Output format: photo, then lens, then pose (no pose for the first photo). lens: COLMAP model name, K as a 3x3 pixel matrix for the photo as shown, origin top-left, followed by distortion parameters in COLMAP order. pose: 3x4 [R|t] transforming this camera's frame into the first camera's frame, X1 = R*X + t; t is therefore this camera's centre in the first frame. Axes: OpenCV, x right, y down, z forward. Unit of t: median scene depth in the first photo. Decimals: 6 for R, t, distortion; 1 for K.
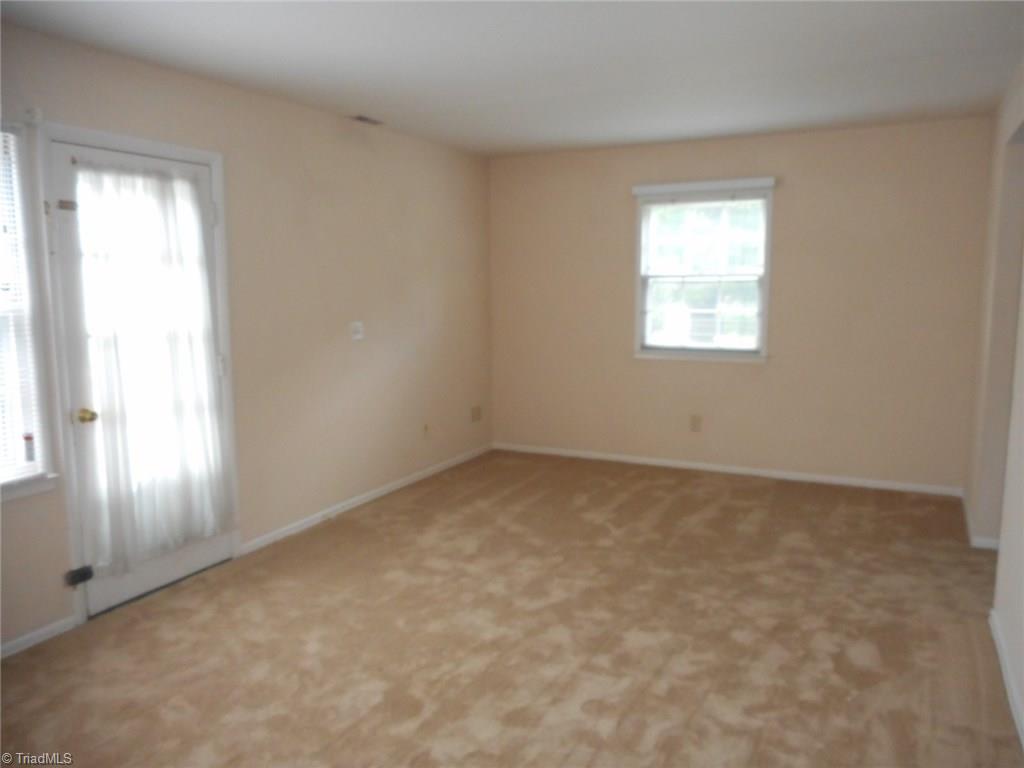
lens RADIAL K [[755.1, 0, 512.0], [0, 755.1, 384.0], [0, 0, 1]] dist [-0.002476, -0.000015]
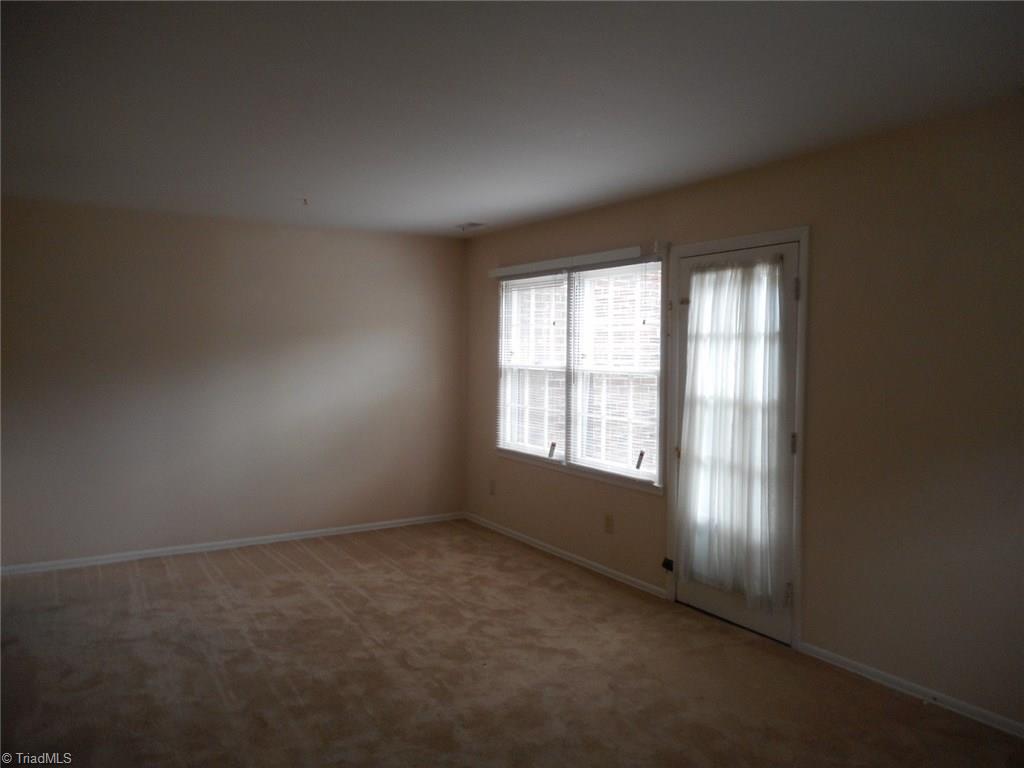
lens RADIAL K [[755.1, 0, 512.0], [0, 755.1, 384.0], [0, 0, 1]] dist [-0.002476, -0.000015]
pose [[-0.507363, 0.068417, -0.859012, 0.722608], [-0.104108, 0.984675, 0.139915, -0.231273], [0.855421, 0.160418, -0.492465, 1.338616]]
